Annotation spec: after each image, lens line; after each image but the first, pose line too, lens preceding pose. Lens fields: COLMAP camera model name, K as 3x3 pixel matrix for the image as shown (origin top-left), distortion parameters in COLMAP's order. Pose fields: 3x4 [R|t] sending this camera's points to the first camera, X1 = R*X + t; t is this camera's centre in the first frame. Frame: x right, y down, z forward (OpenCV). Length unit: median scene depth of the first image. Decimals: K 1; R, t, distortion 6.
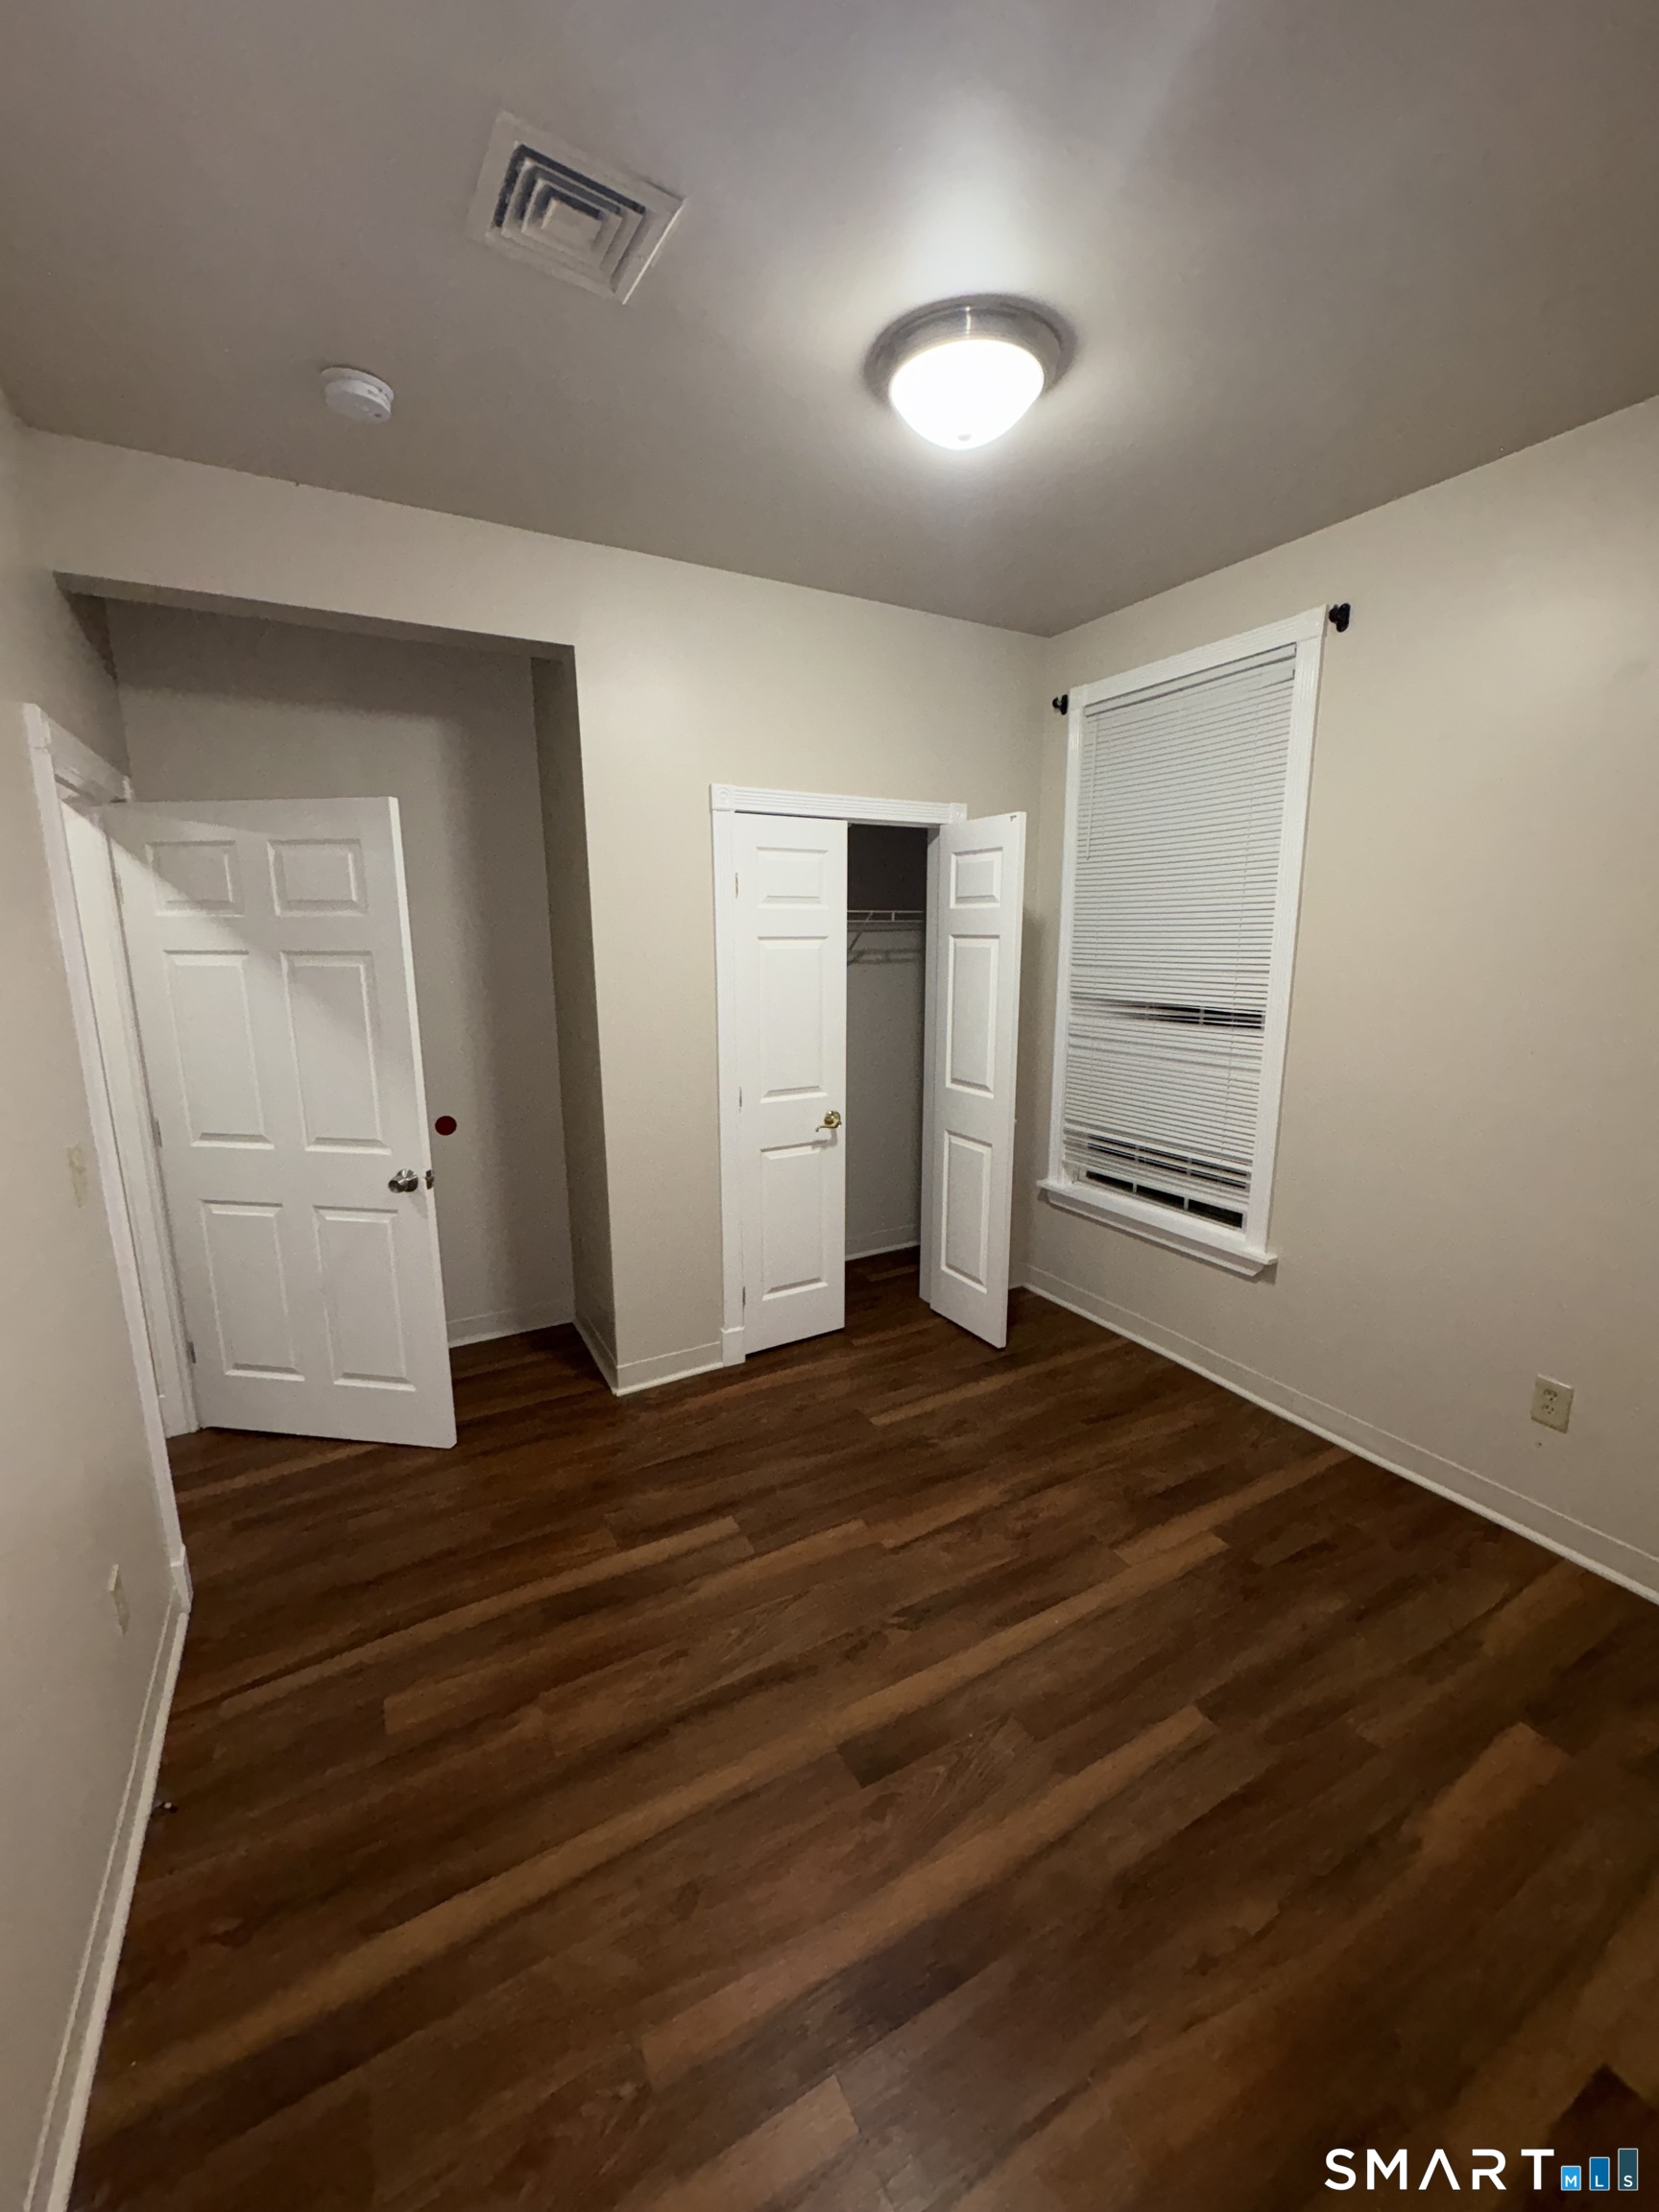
lens RADIAL K [[874.5, 0, 831.5], [0, 874.5, 1102.6], [0, 0, 1]] dist [0.003792, 0.000002]
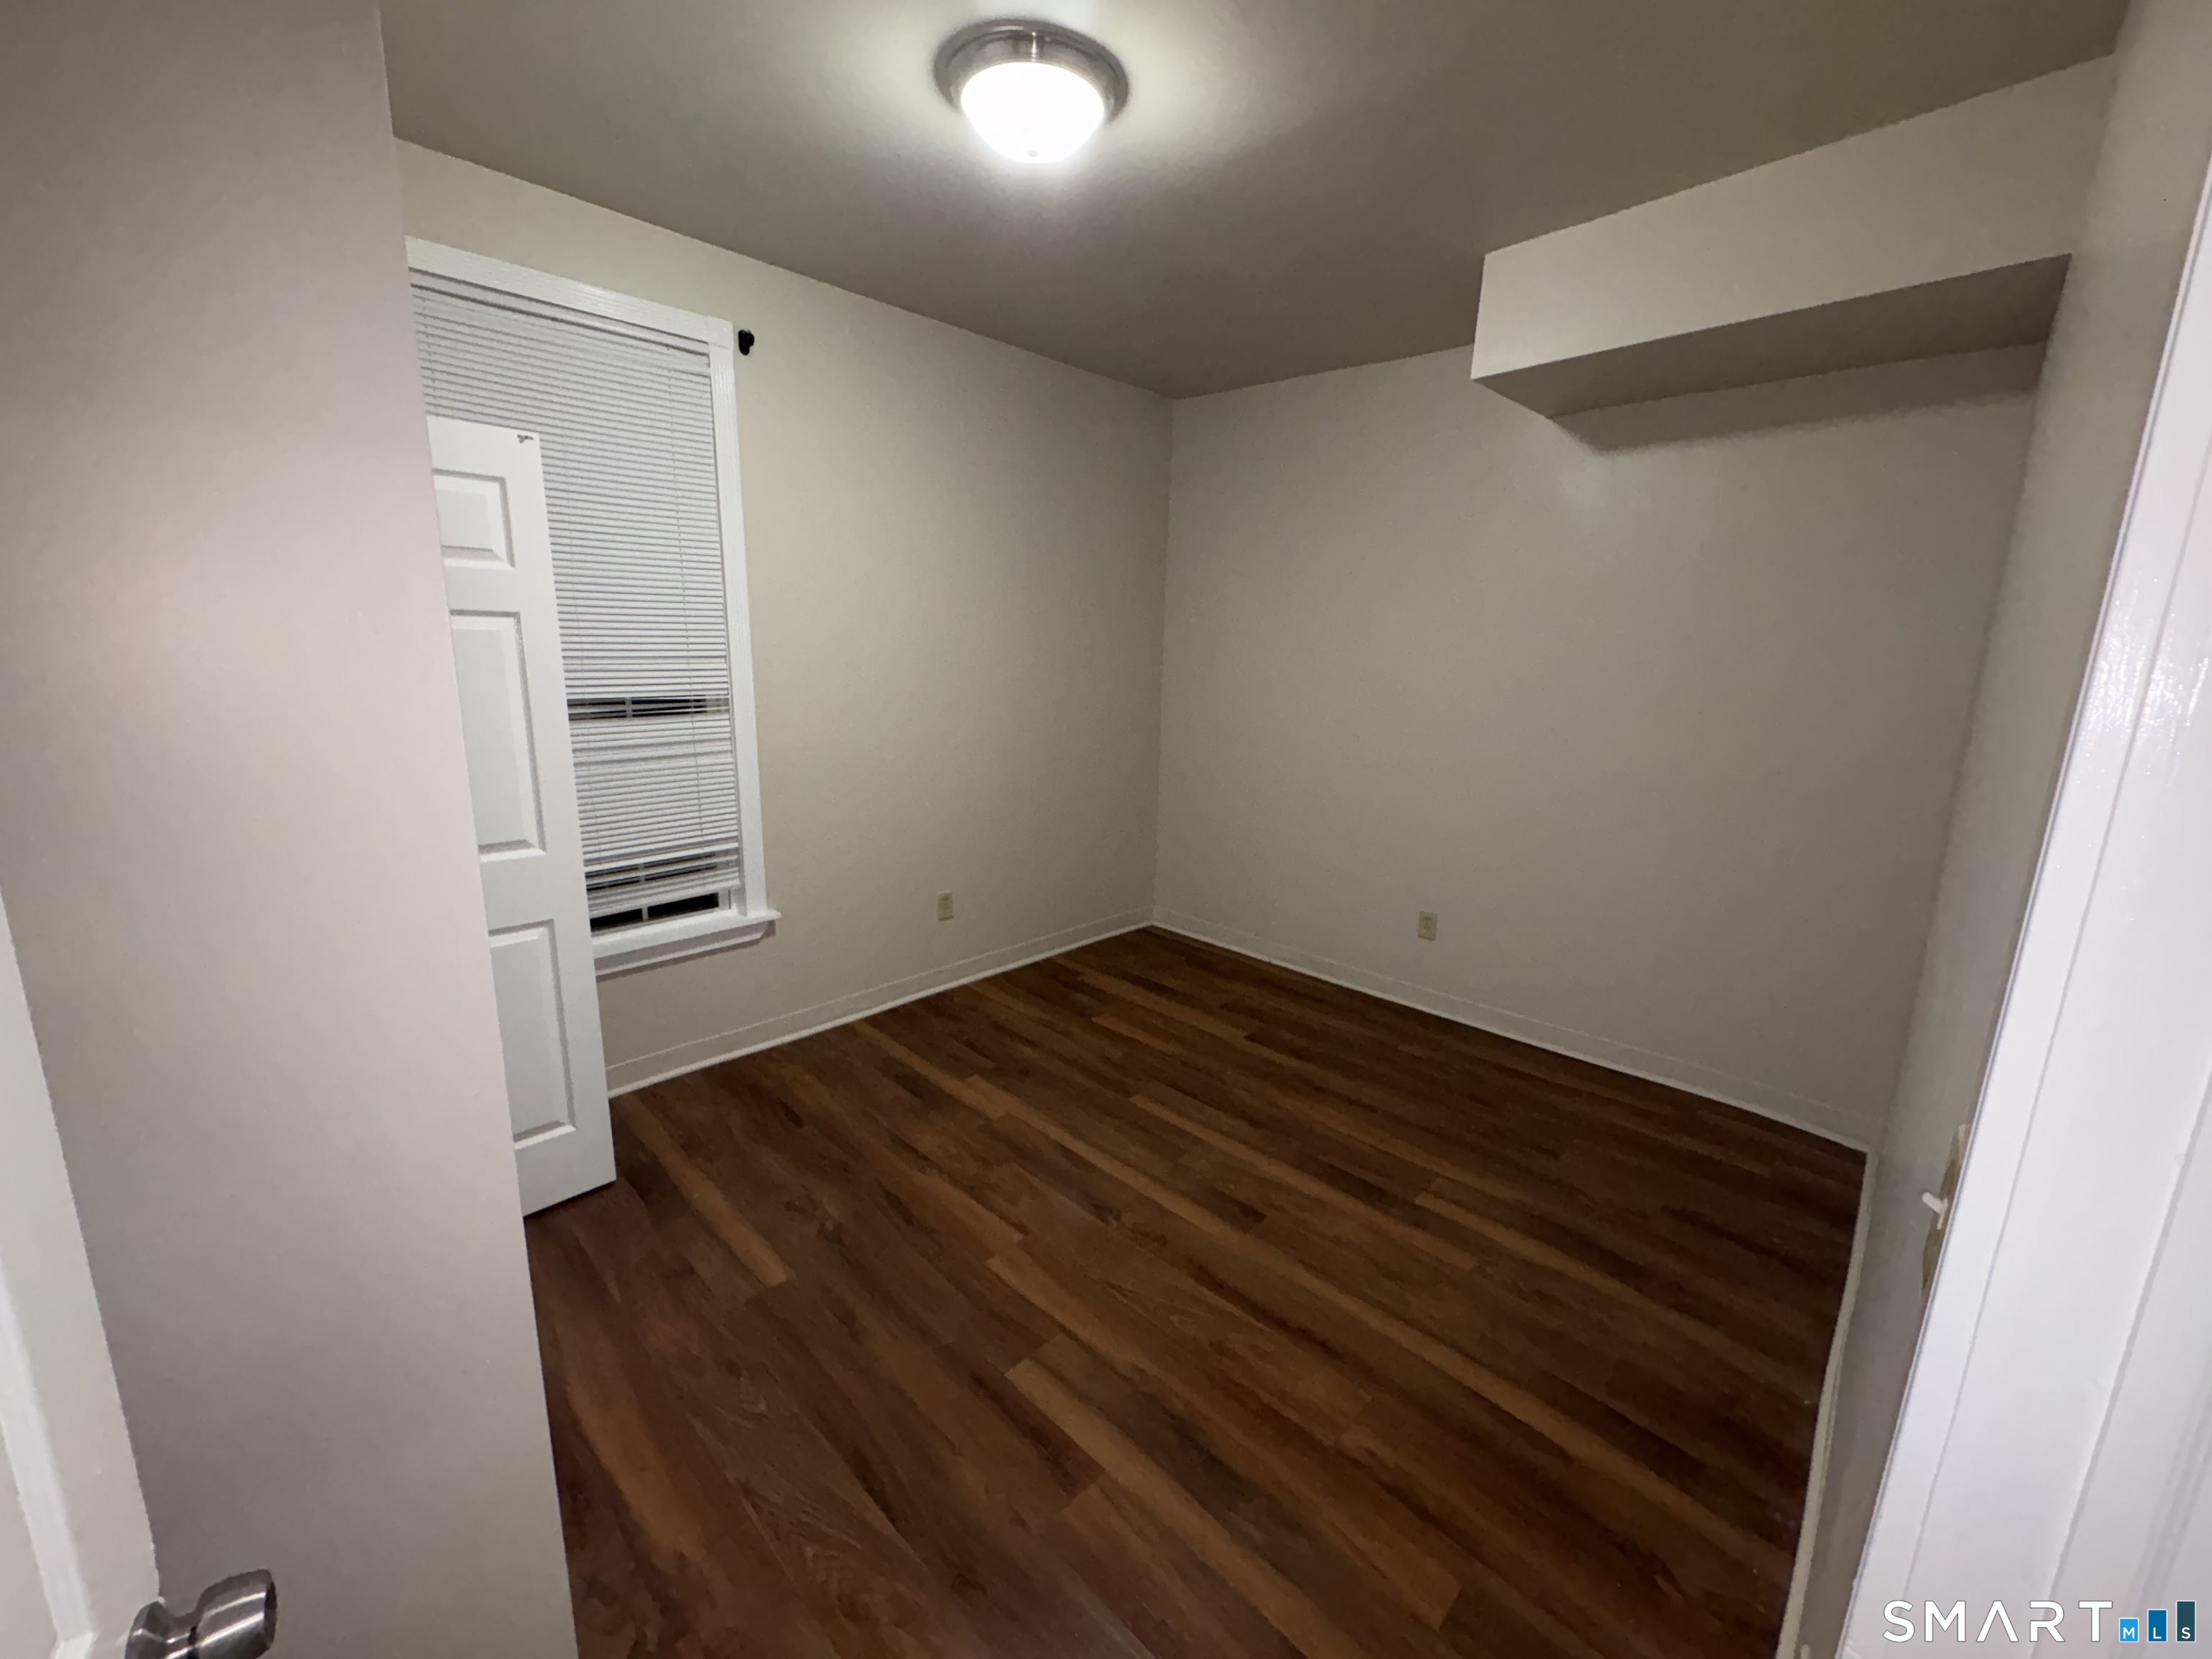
lens RADIAL K [[874.5, 0, 1103.5], [0, 874.5, 826.5], [0, 0, 1]] dist [0.003792, 0.000002]
pose [[-0.277493, -0.203632, 0.938899, -0.757086], [0.158928, 0.954085, 0.253897, -0.170917], [-0.947491, 0.219672, -0.232389, 0.976828]]
